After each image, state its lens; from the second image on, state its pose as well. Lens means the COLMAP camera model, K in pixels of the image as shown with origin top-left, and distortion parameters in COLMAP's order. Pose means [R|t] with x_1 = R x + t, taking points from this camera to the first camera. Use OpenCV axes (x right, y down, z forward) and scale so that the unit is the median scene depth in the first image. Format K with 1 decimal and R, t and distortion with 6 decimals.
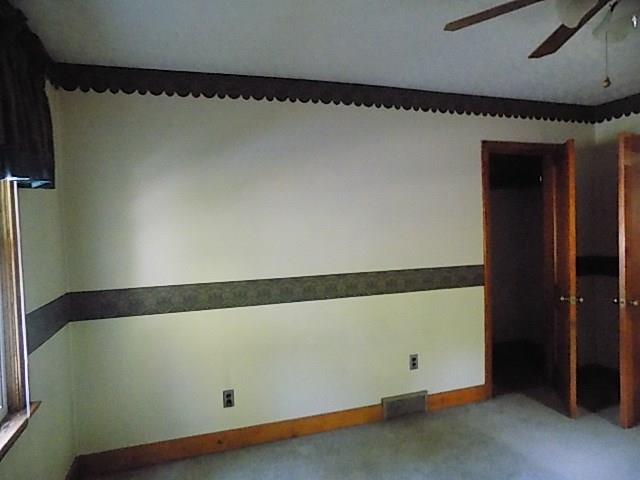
lens RADIAL K [[425.5, 0, 320.0], [0, 425.5, 240.0], [0, 0, 1]] dist [-0.039584, 0.000313]
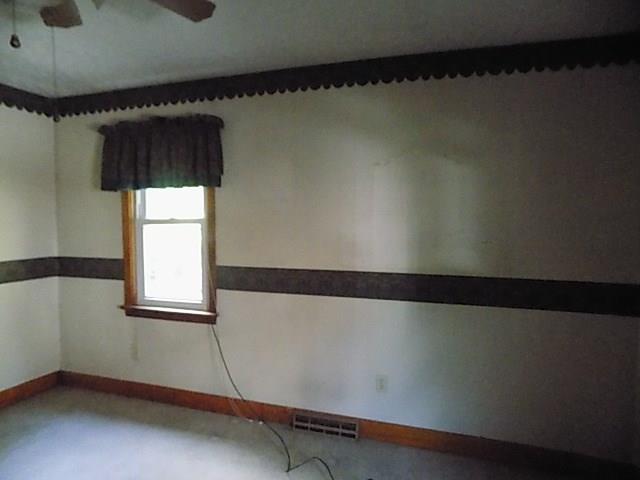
lens RADIAL K [[444.7, 0, 320.0], [0, 444.7, 240.0], [0, 0, 1]] dist [-0.039962, 0.000415]
pose [[0.796961, 0.060348, -0.601008, 0.702449], [-0.044808, 0.998162, 0.040811, -0.029992], [0.602366, -0.005595, 0.798200, 0.237887]]
